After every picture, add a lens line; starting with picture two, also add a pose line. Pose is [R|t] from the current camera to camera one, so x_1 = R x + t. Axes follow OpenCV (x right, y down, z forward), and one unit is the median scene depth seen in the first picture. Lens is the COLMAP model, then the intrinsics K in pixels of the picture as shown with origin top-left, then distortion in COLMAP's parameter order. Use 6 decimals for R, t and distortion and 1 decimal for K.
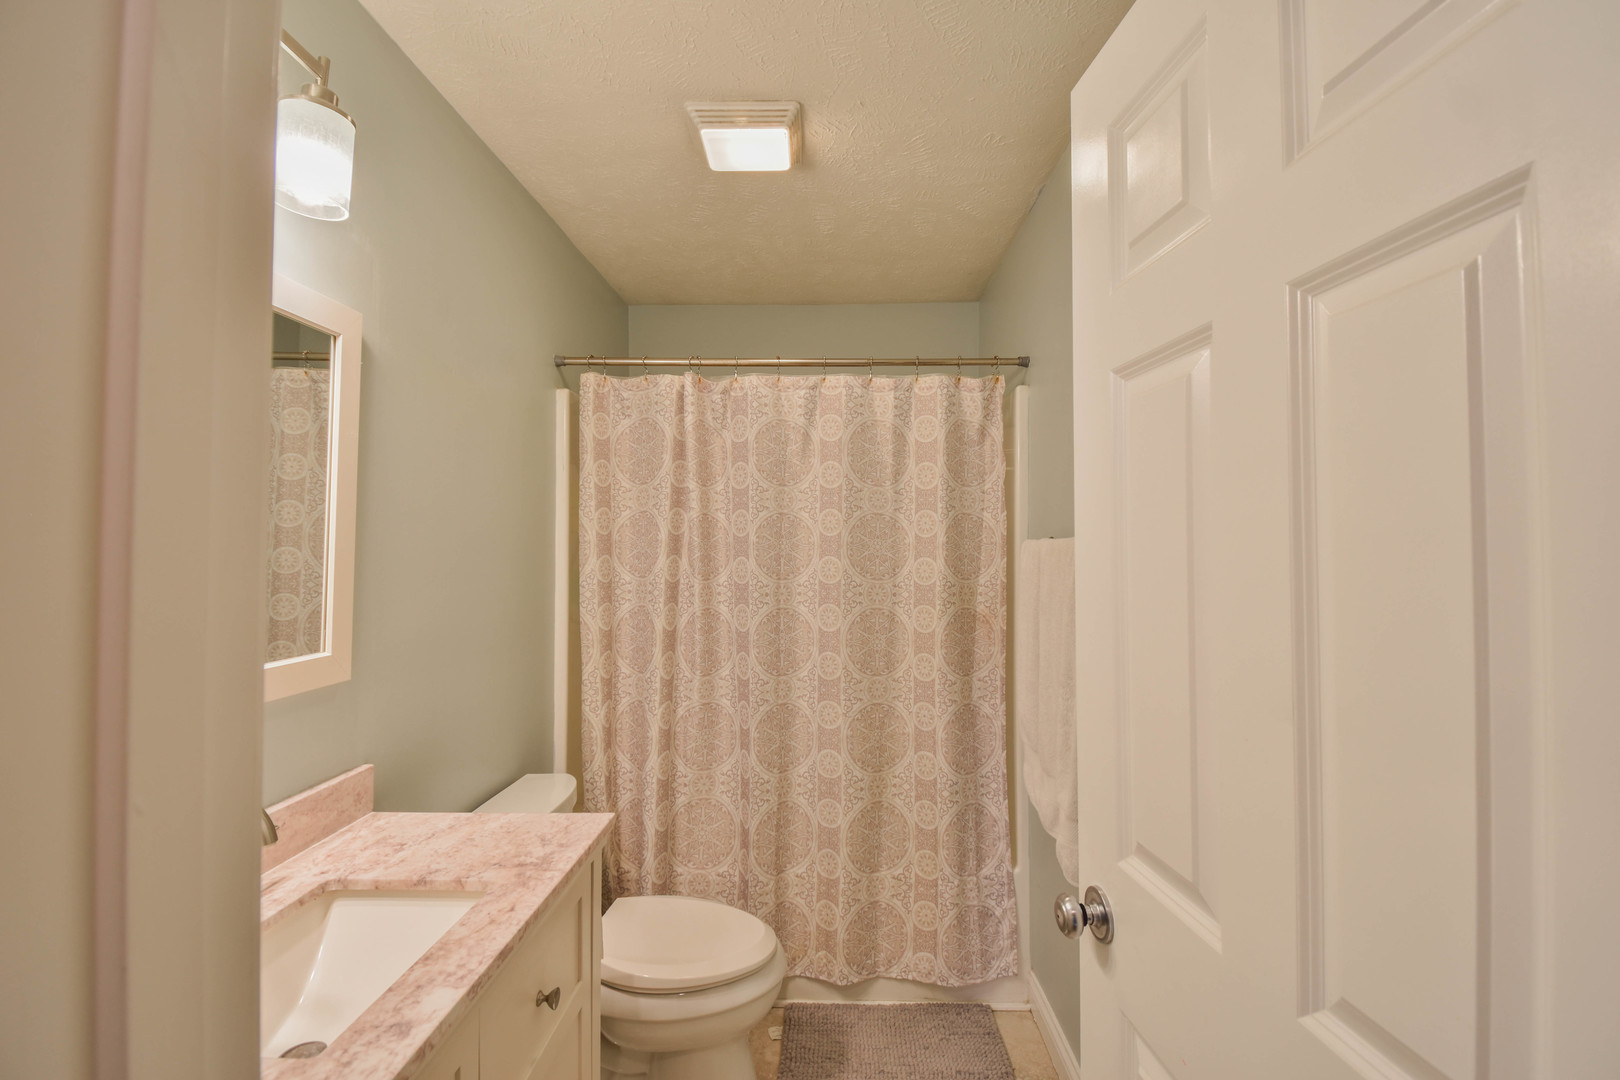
lens RADIAL K [[731.2, 0, 815.6], [0, 731.2, 533.7], [0, 0, 1]] dist [0.037995, -0.030915]
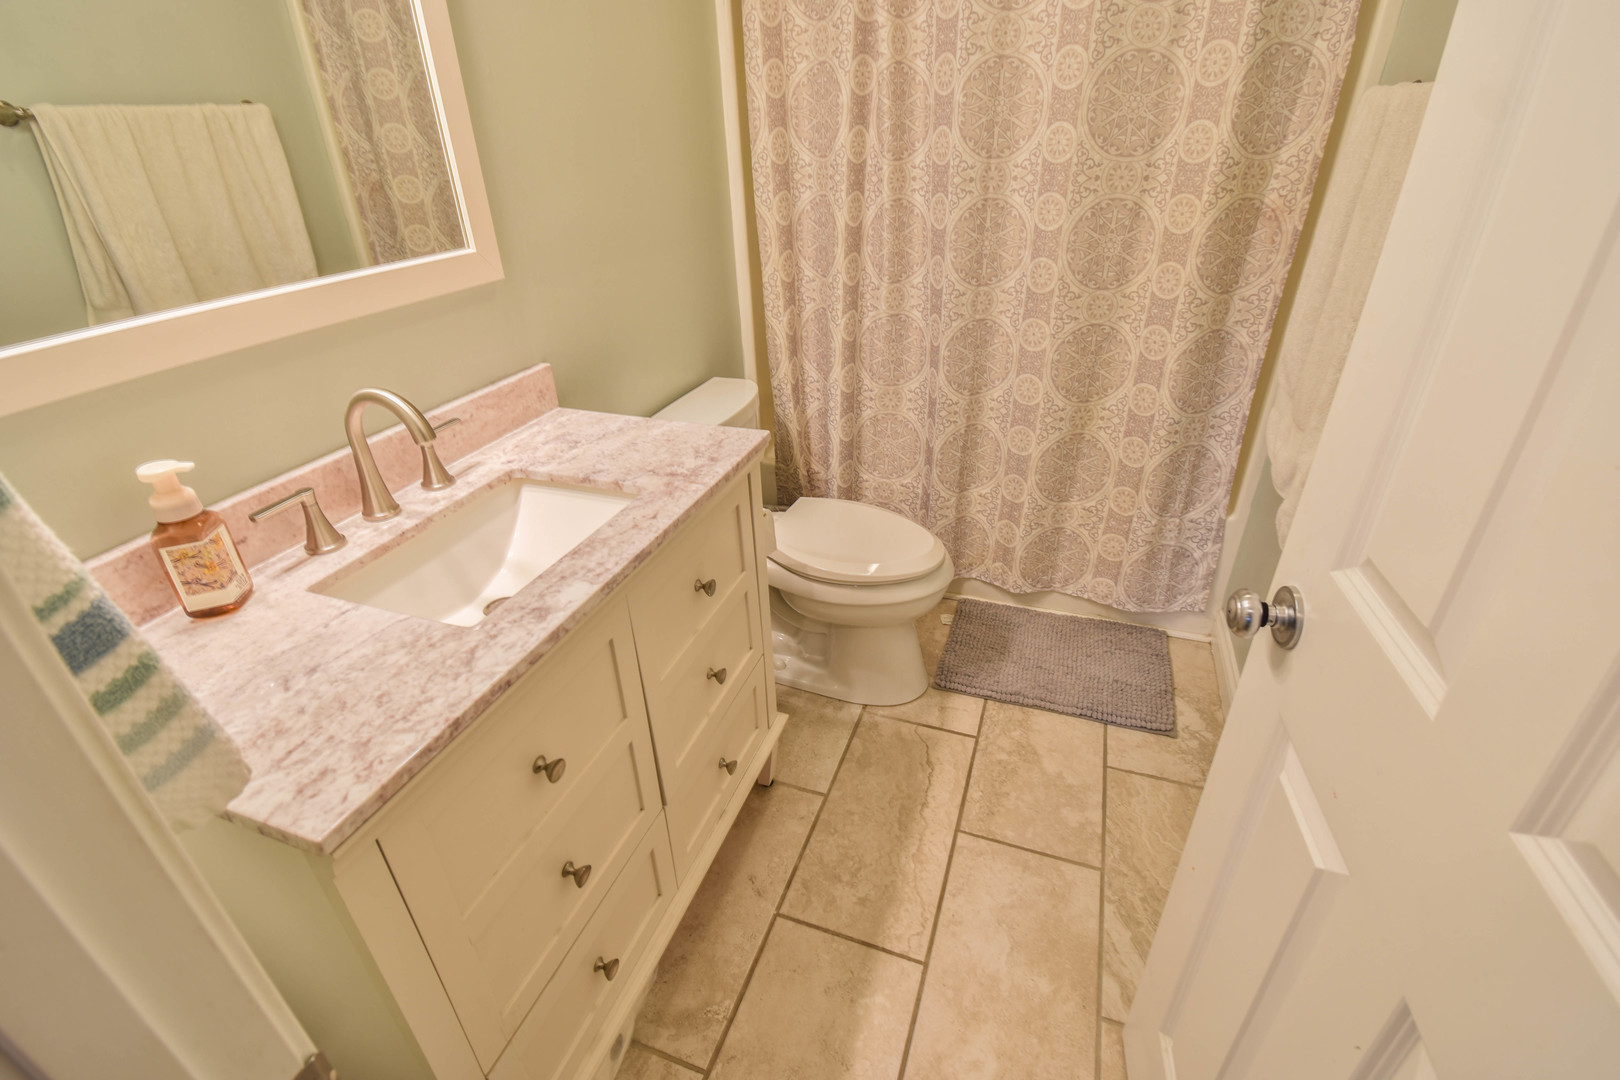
lens RADIAL K [[731.2, 0, 815.6], [0, 731.2, 533.7], [0, 0, 1]] dist [0.037995, -0.030915]
pose [[0.948837, 0.134658, -0.285613, 0.053212], [0.030168, 0.861715, 0.506495, 0.003858], [0.314321, -0.489198, 0.813565, 0.105172]]
